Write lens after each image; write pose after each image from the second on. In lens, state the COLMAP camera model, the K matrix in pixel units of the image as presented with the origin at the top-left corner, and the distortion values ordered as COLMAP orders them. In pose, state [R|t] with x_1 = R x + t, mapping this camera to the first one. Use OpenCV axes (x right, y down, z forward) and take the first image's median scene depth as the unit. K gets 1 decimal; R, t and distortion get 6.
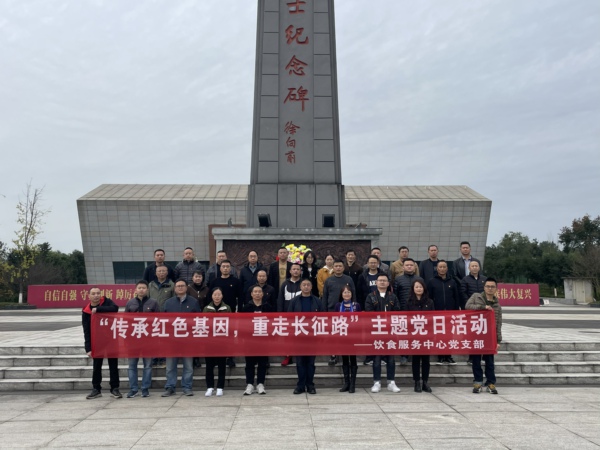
lens RADIAL K [[551.8, 0, 302.4], [0, 551.8, 223.9], [0, 0, 1]] dist [0.052211, 0.000000]
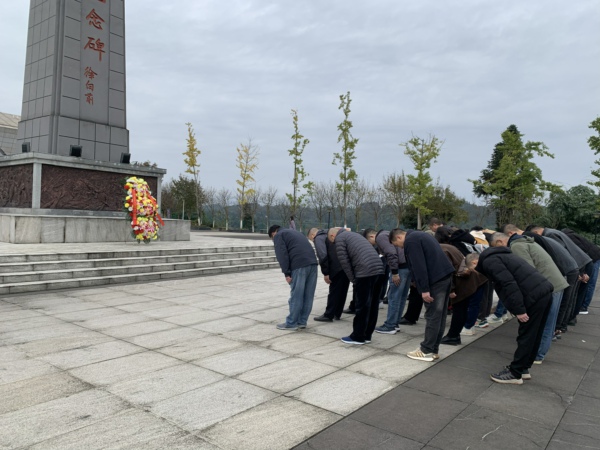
lens RADIAL K [[450.2, 0, 299.4], [0, 450.2, 226.2], [0, 0, 1]] dist [0.000546, -0.000467]
pose [[0.656647, 0.018194, 0.753979, -0.431586], [-0.130477, 0.987376, 0.089807, 0.003401], [-0.742826, -0.157349, 0.650731, -0.001472]]
